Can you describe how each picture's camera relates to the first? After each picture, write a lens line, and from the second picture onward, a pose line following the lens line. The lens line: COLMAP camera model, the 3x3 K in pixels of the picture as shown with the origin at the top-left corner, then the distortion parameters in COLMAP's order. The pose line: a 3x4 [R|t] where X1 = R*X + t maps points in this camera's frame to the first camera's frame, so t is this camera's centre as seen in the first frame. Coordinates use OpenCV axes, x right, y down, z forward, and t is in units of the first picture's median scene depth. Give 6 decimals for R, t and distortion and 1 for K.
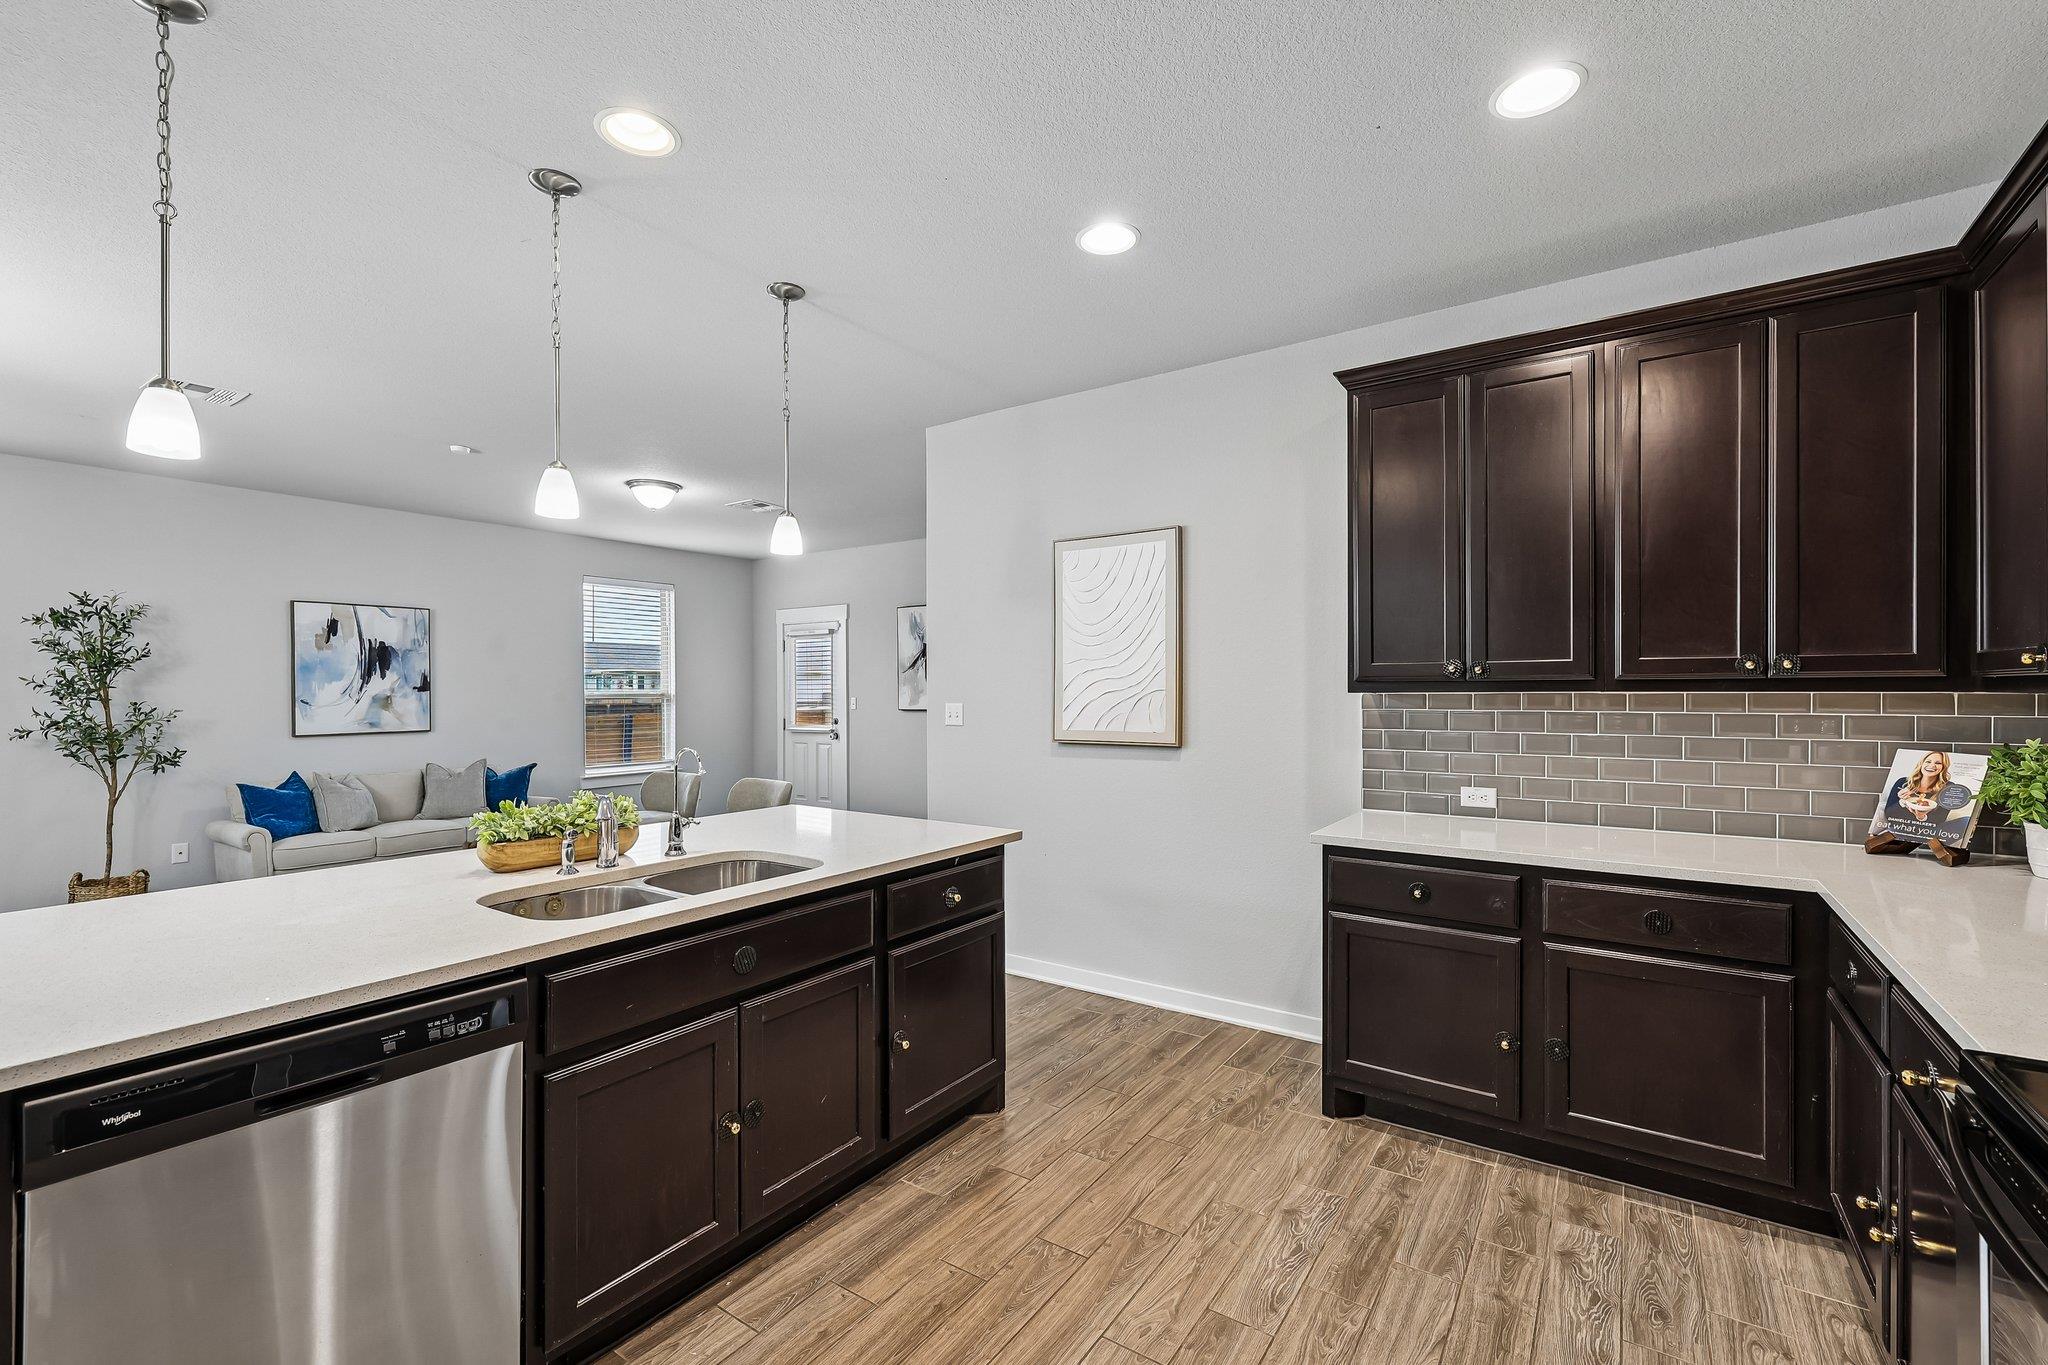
lens RADIAL K [[876.8, 0, 1027.9], [0, 876.8, 694.4], [0, 0, 1]] dist [-0.001259, 0.000168]
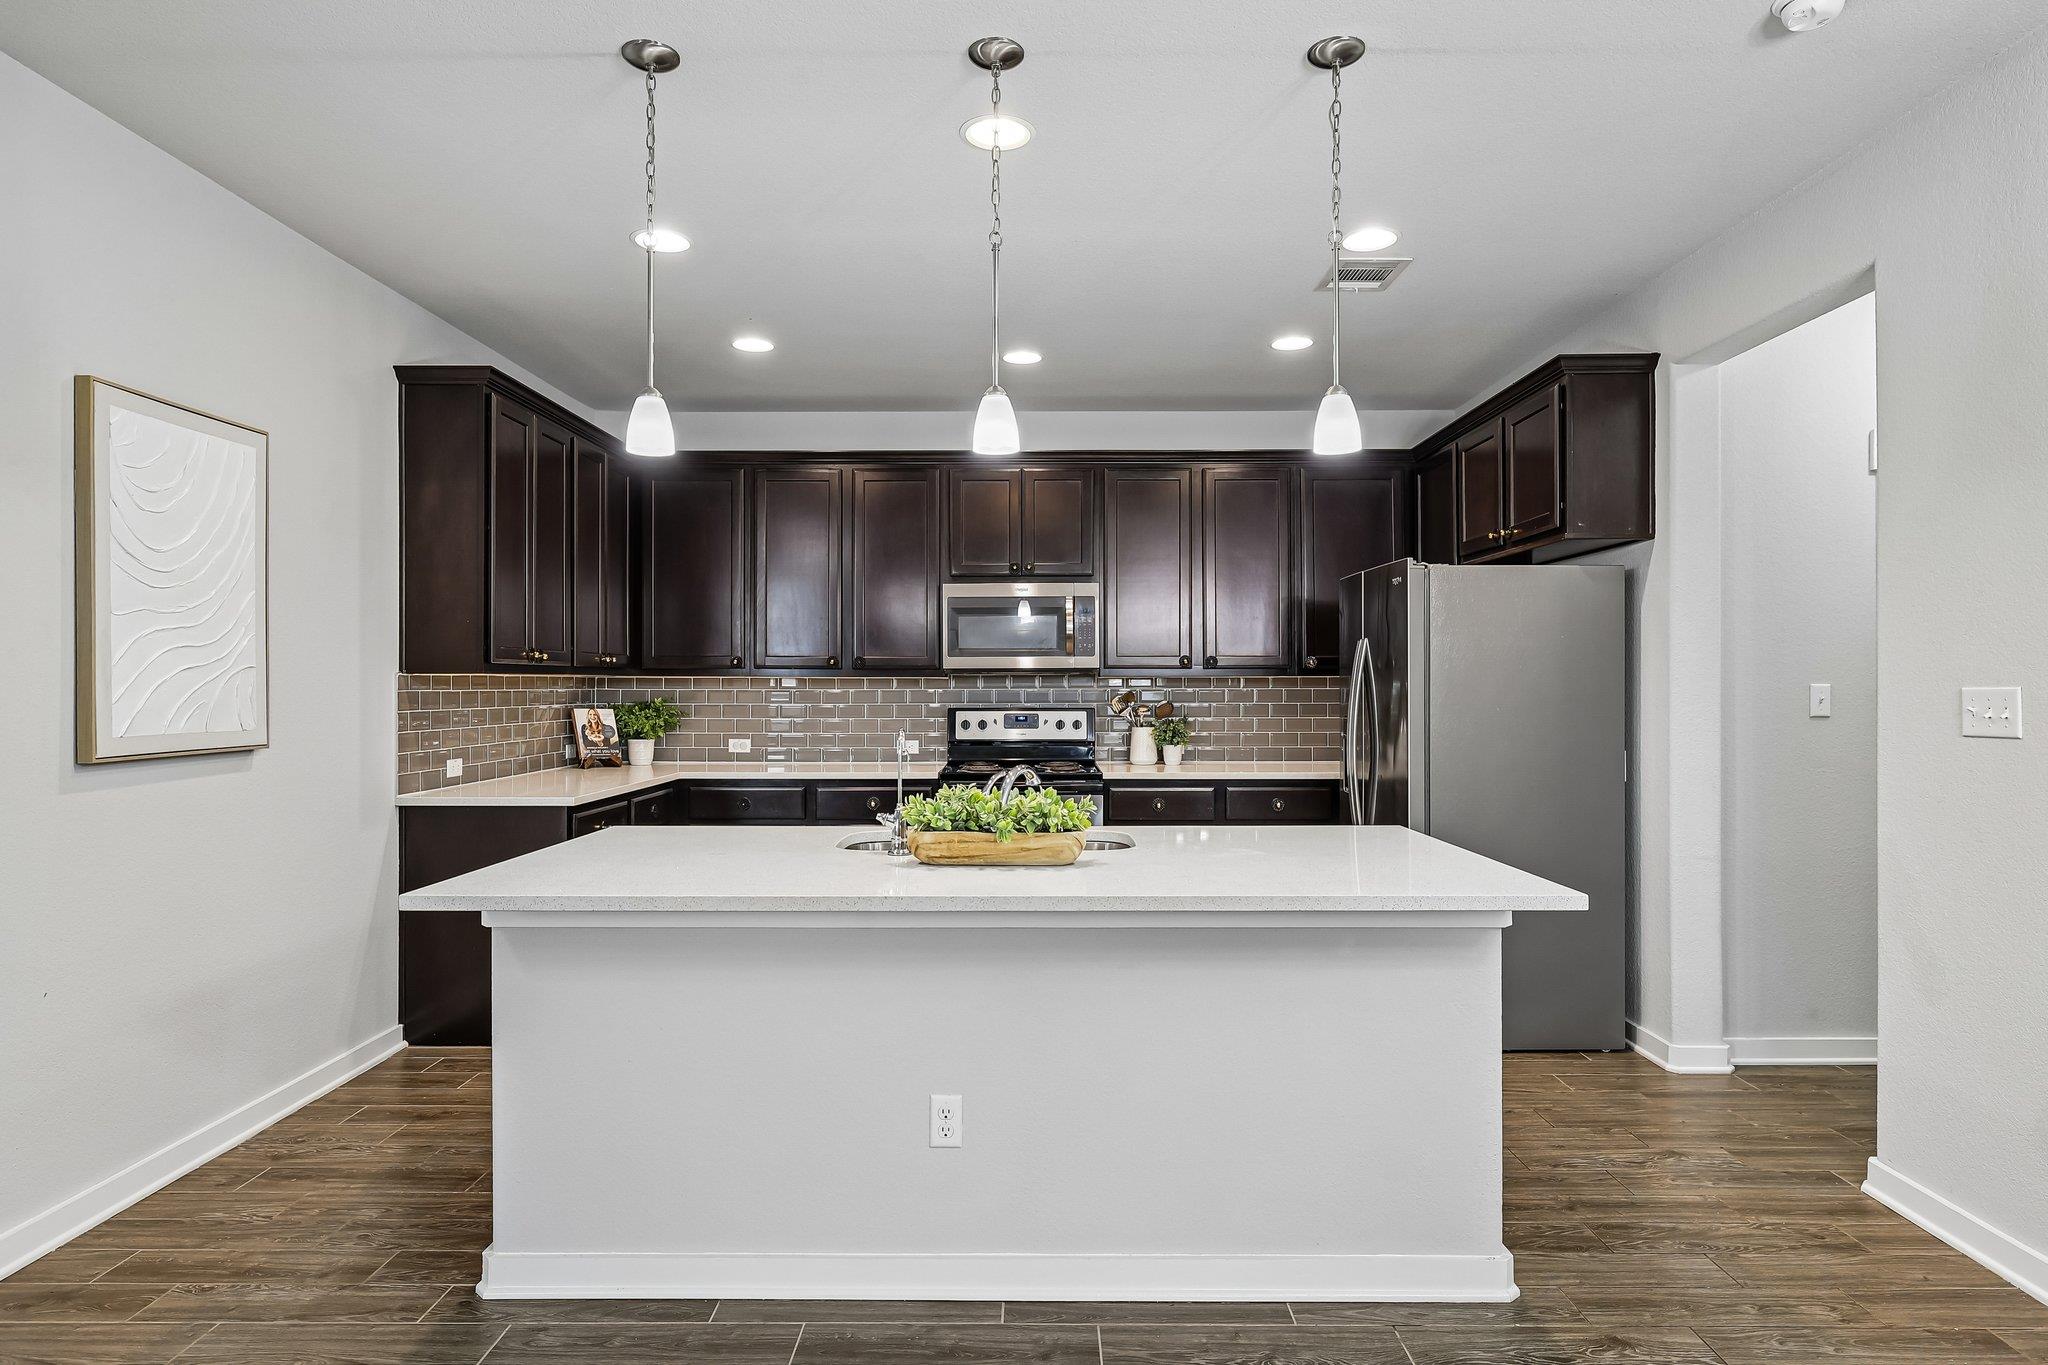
lens RADIAL K [[1150.8, 0, 1024.0], [0, 1150.8, 674.4], [0, 0, 1]] dist [0.000373, -0.001400]
pose [[-0.557056, 0.009459, 0.830421, -0.562567], [0.004704, 0.999955, -0.008235, 0.006825], [-0.830462, -0.000681, -0.557075, 0.611766]]
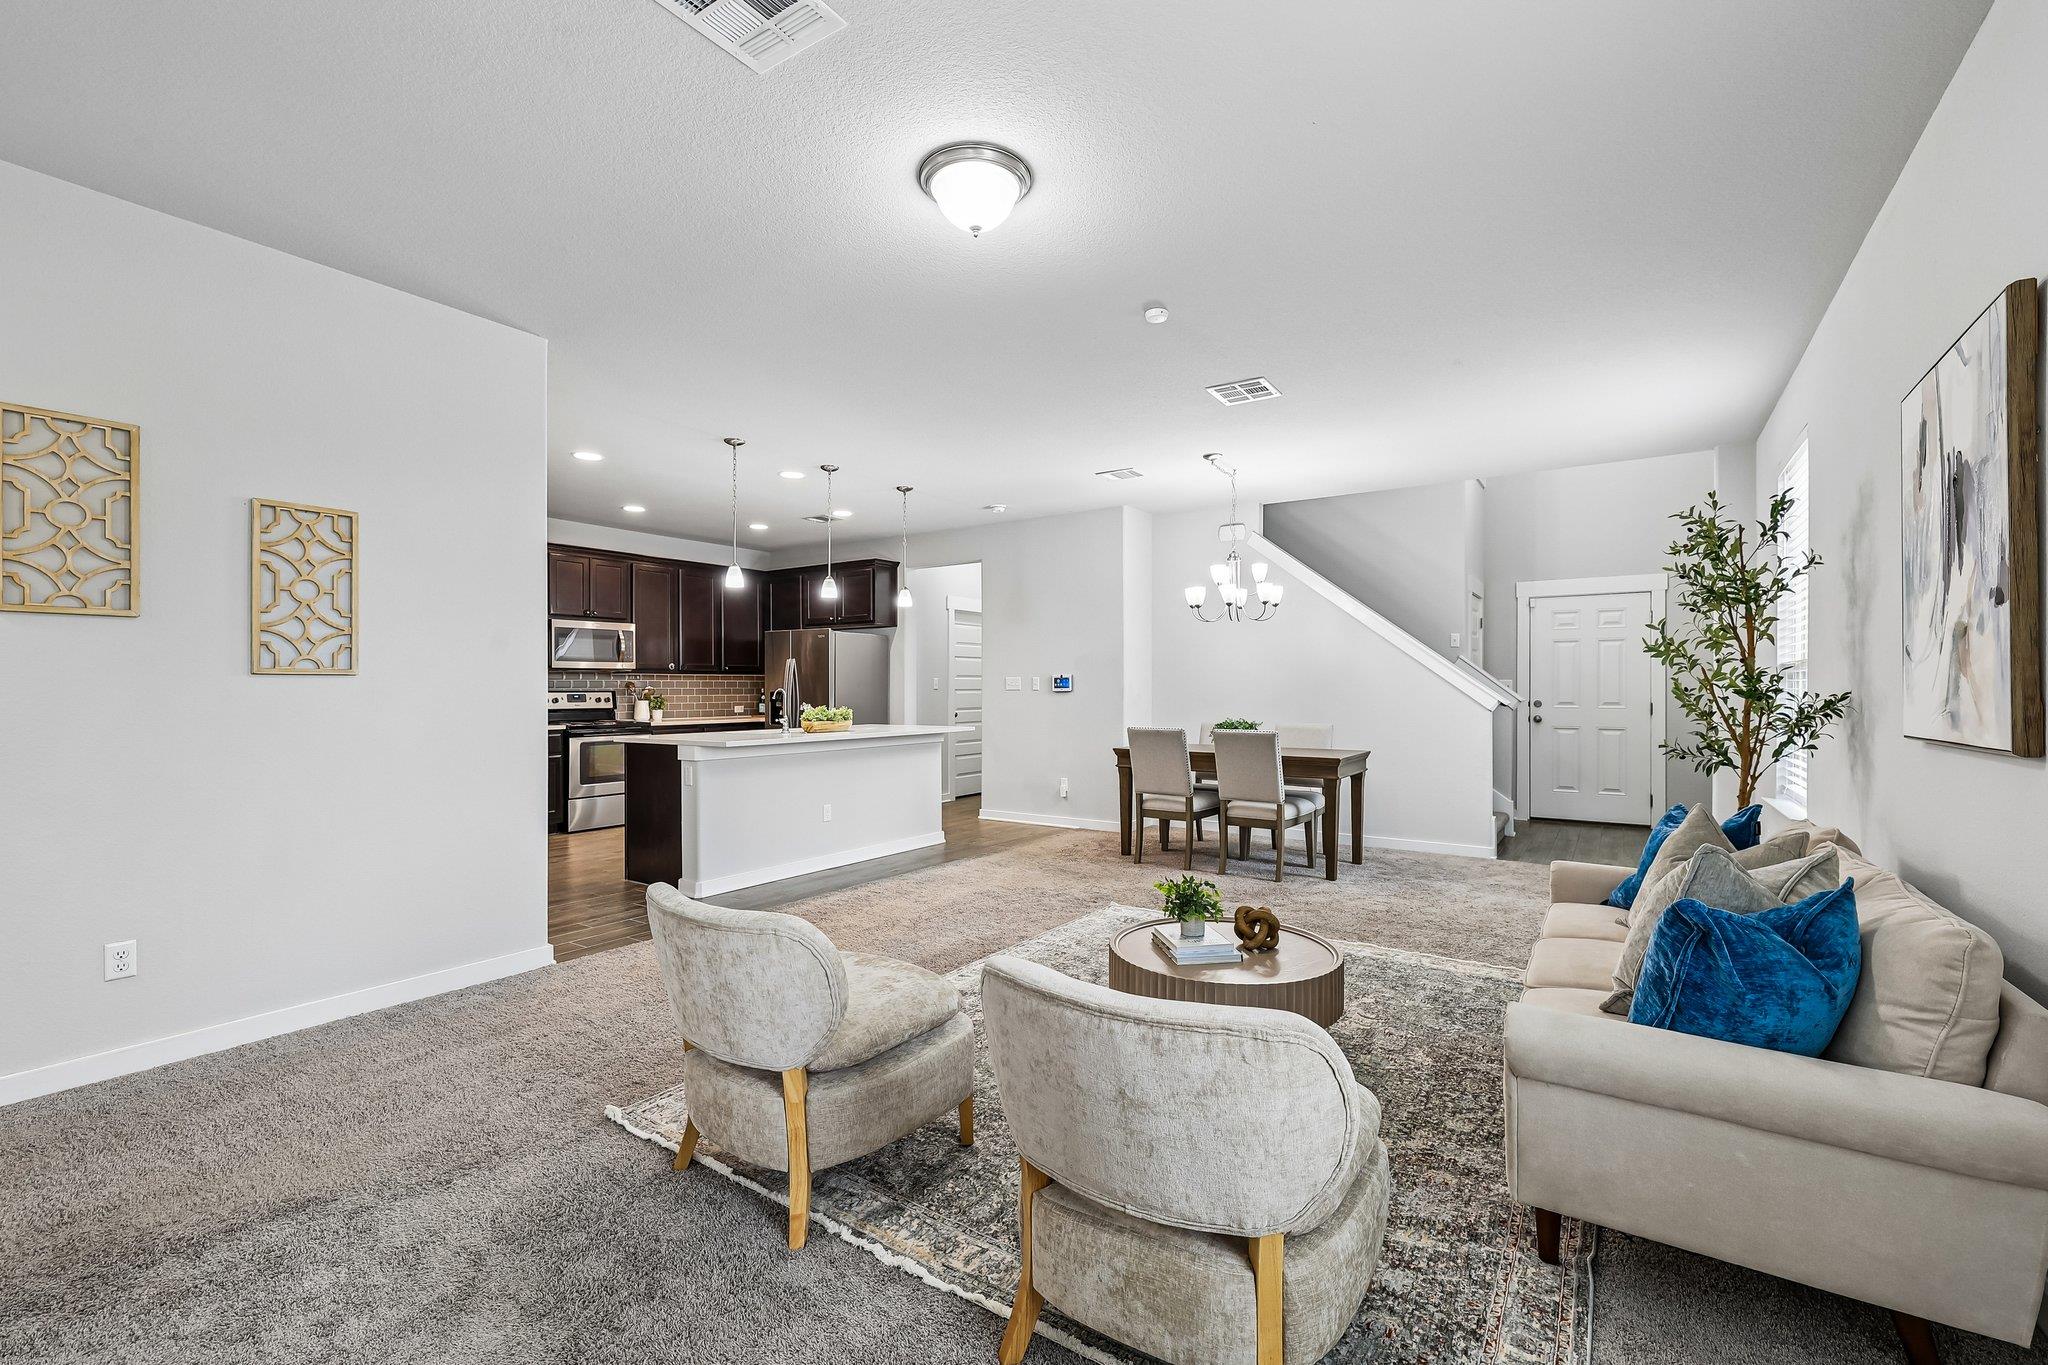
lens RADIAL K [[876.8, 0, 1034.5], [0, 876.8, 683.9], [0, 0, 1]] dist [-0.001259, 0.000168]
pose [[-0.999924, 0.004957, -0.011265, -0.426284], [0.004967, 0.999987, -0.000885, 0.021069], [0.011260, -0.000941, -0.999936, 1.377683]]
